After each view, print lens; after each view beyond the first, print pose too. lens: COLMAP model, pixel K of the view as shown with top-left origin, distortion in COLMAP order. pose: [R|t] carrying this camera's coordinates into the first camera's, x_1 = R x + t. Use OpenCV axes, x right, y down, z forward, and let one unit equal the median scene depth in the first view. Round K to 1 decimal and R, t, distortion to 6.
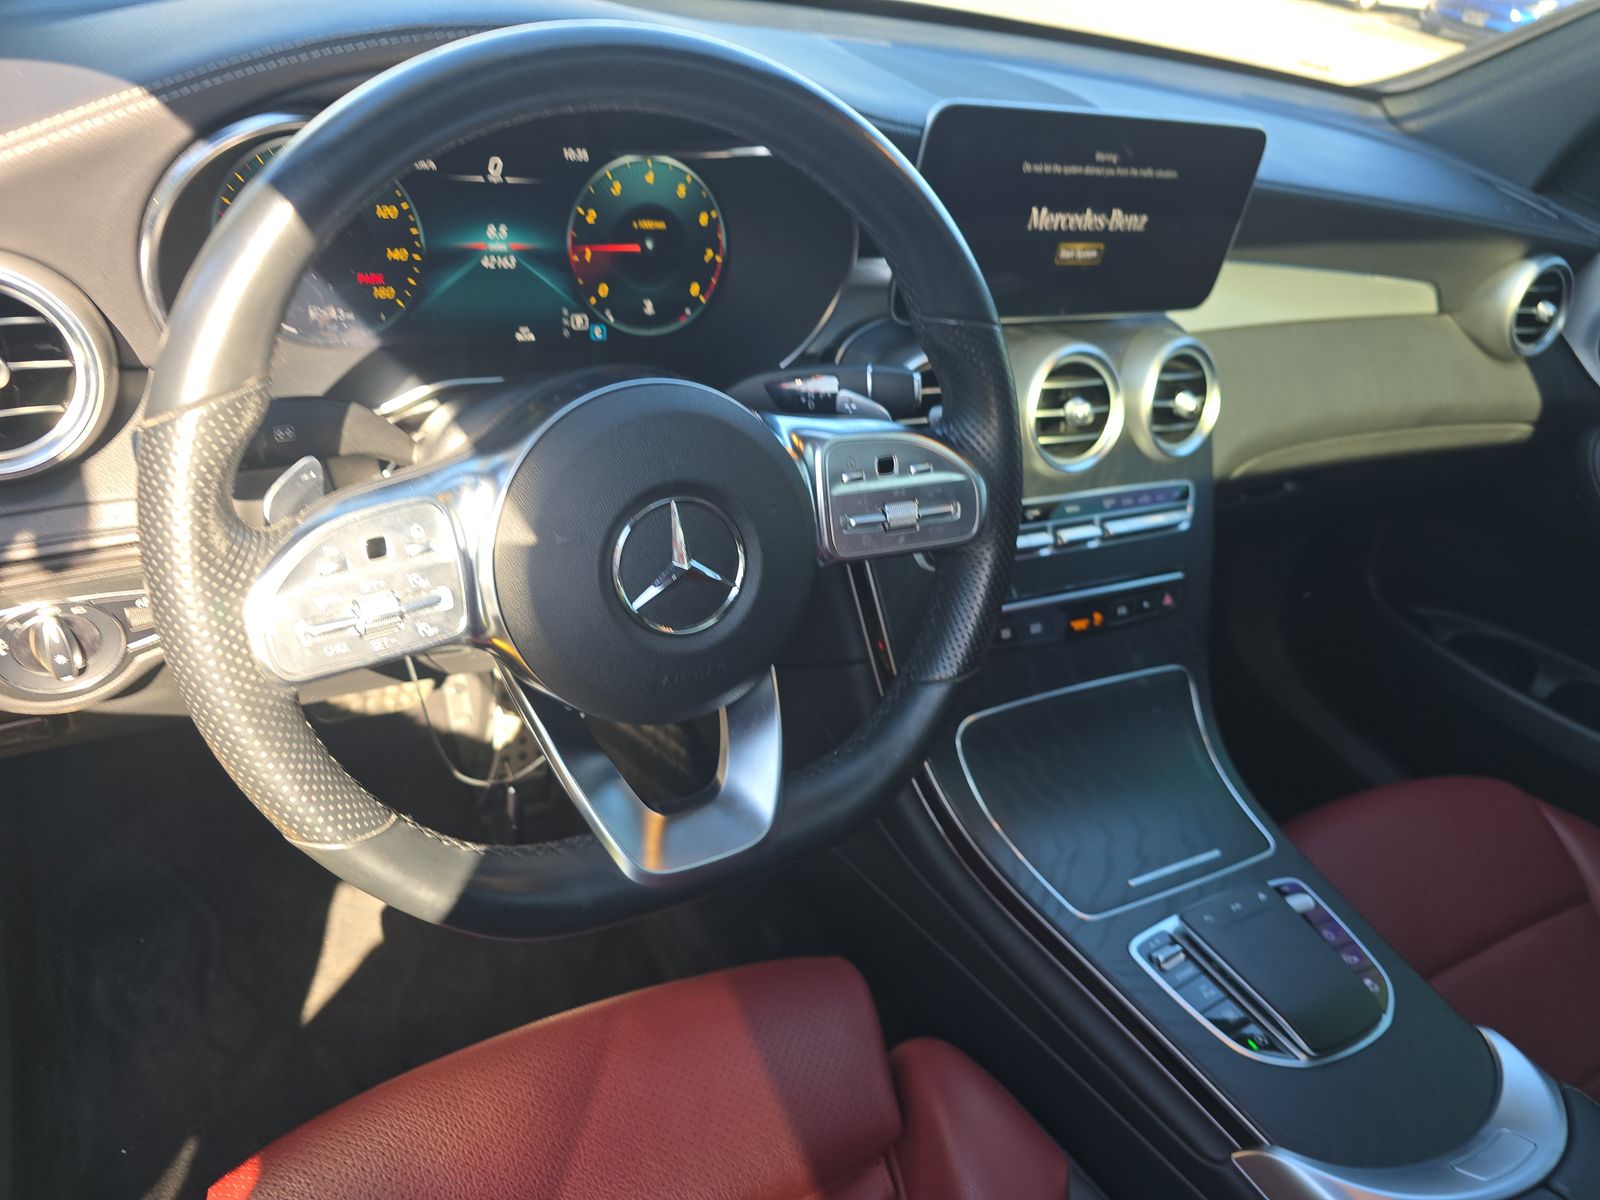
lens RADIAL K [[1067.5, 0, 778.8], [0, 1067.5, 594.3], [0, 0, 1]] dist [0.039337, -0.028060]
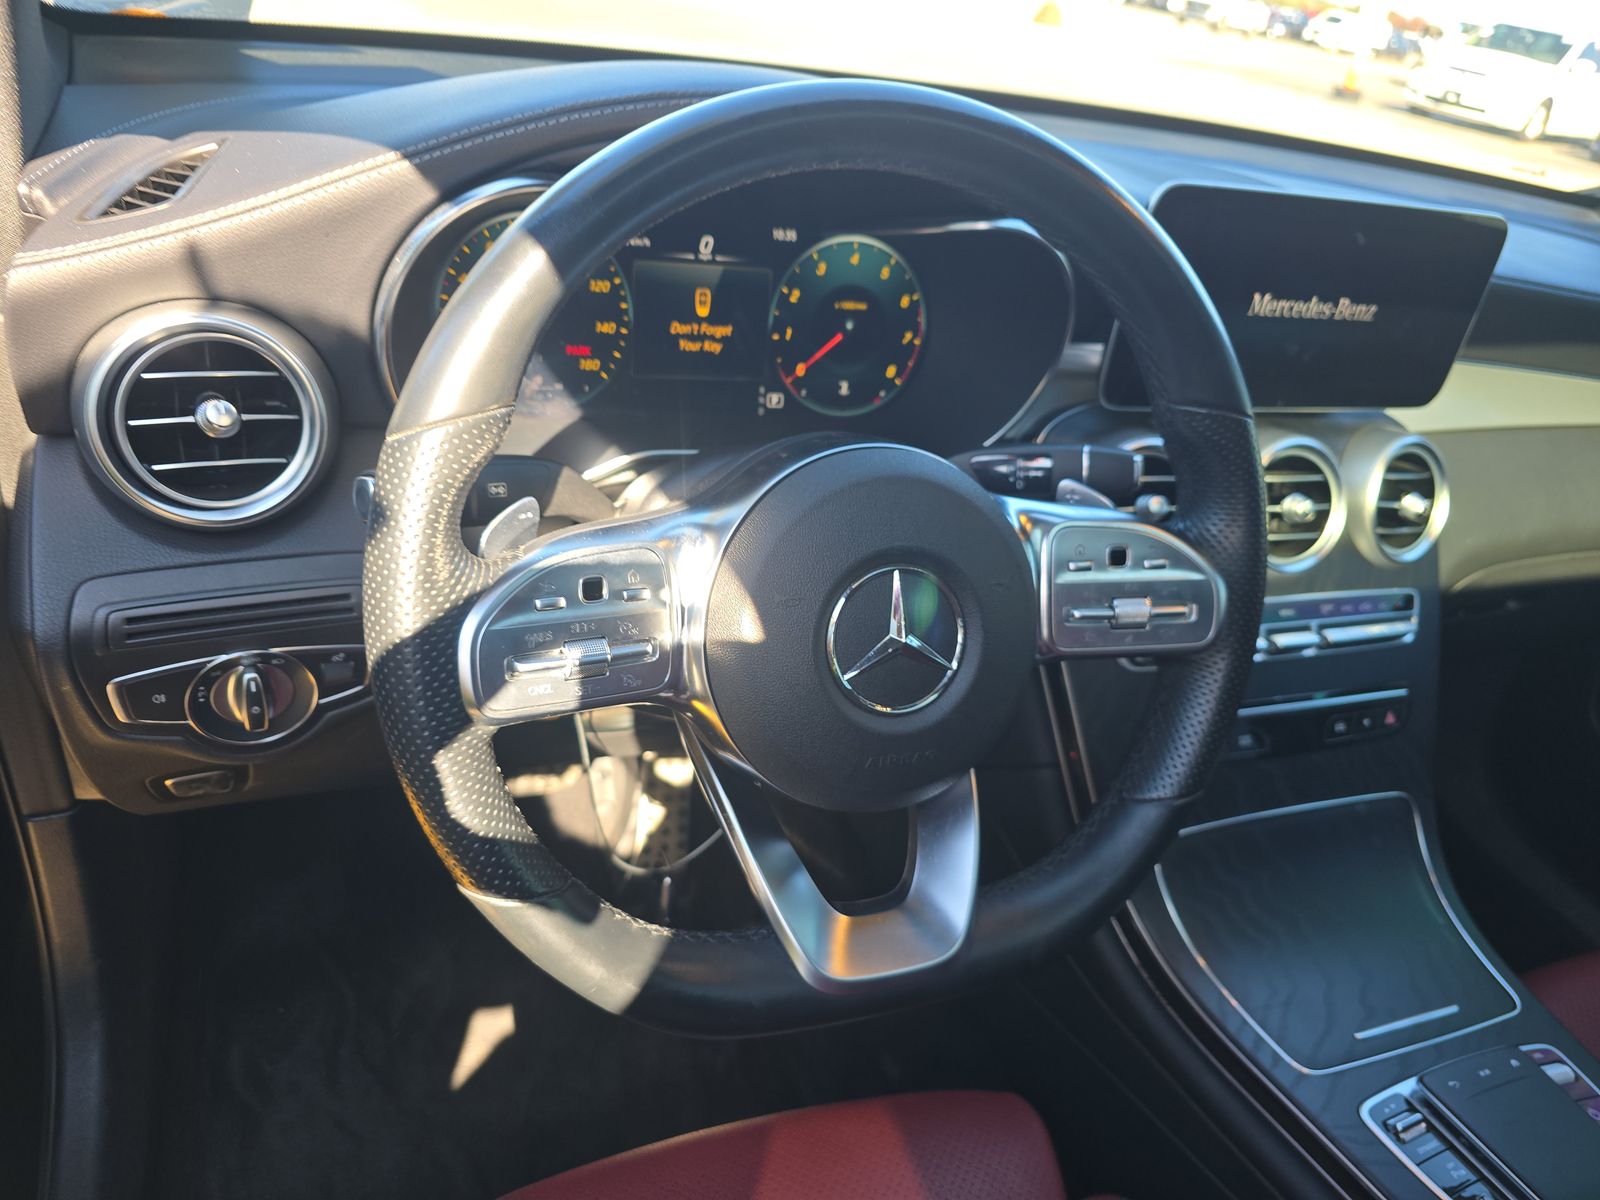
lens RADIAL K [[1070.6, 0, 800.0], [0, 1070.6, 600.0], [0, 0, 1]] dist [0.037608, -0.034265]
pose [[0.993975, 0.042906, -0.100862, -0.055627], [-0.052202, 0.994444, -0.091408, 0.018136], [0.096380, 0.096122, 0.990692, 0.040756]]
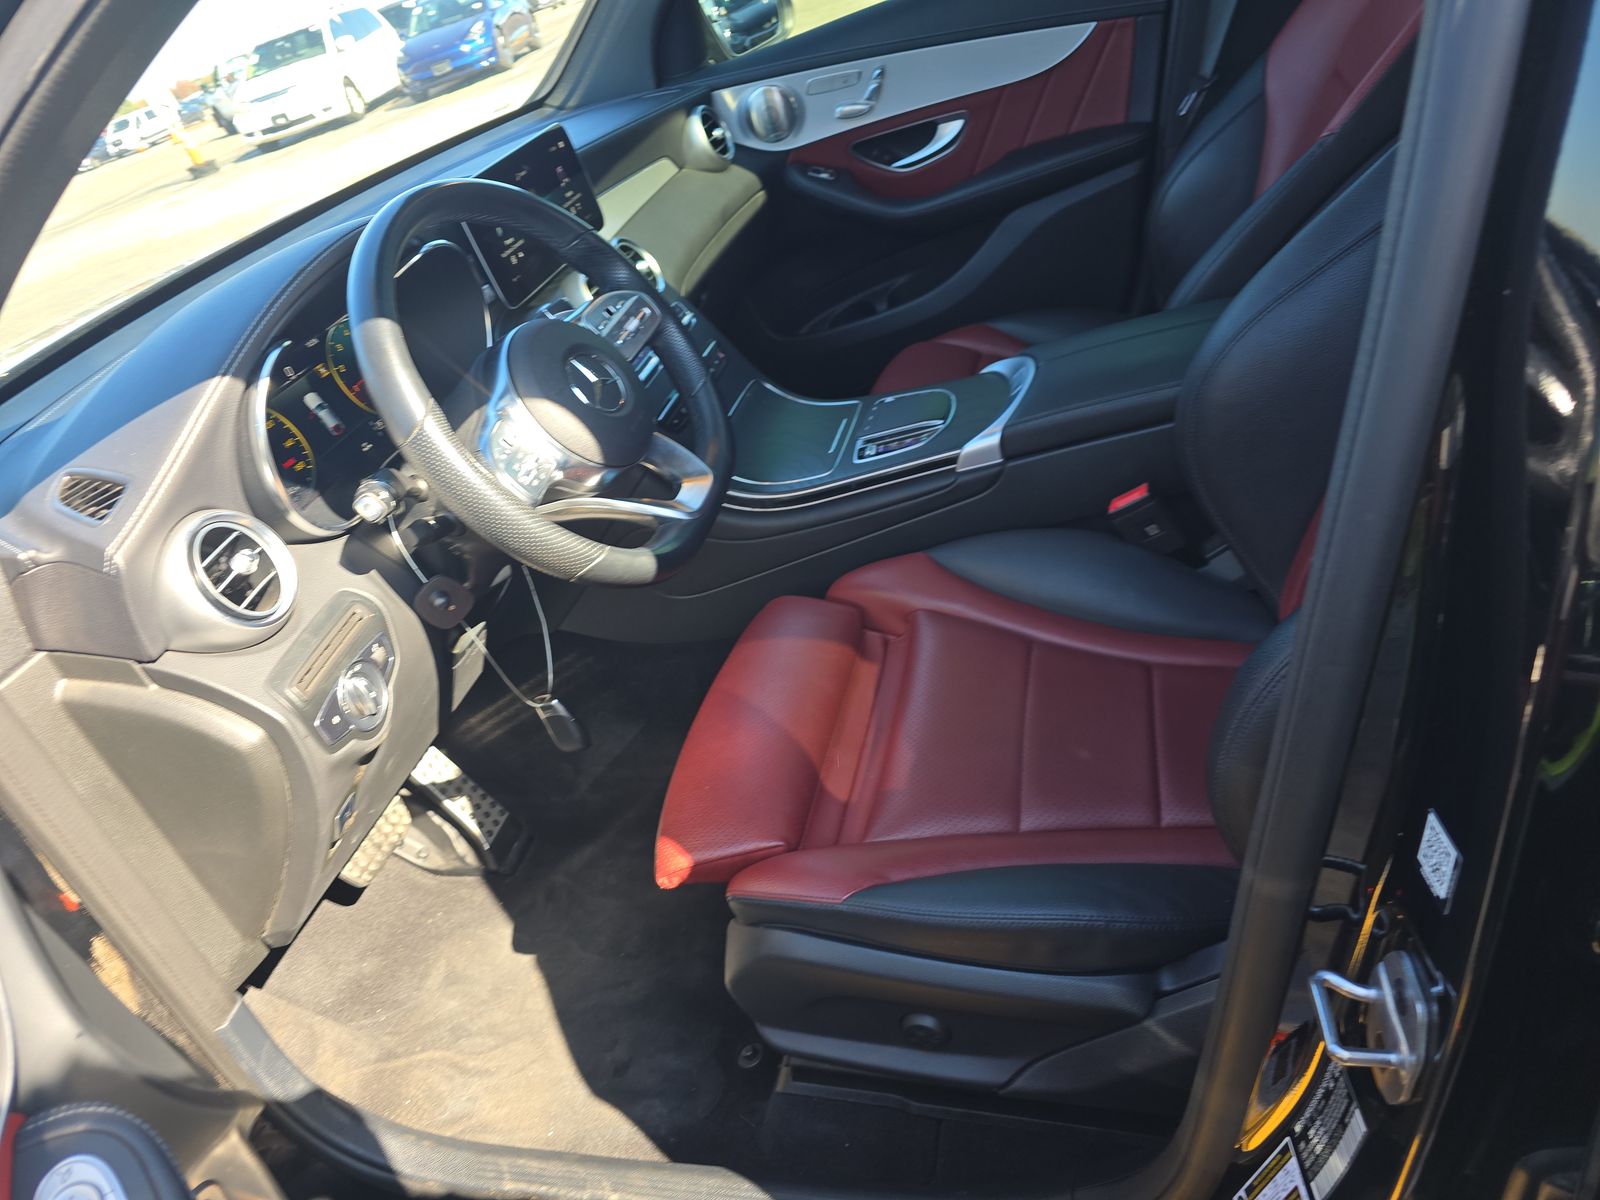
lens RADIAL K [[1075.2, 0, 735.4], [0, 1075.2, 627.8], [0, 0, 1]] dist [0.045545, 0.000402]
pose [[0.598080, -0.705002, 0.381146, -0.691821], [0.739809, 0.668543, 0.075716, 0.216347], [-0.308192, 0.236691, 0.921409, -0.575150]]
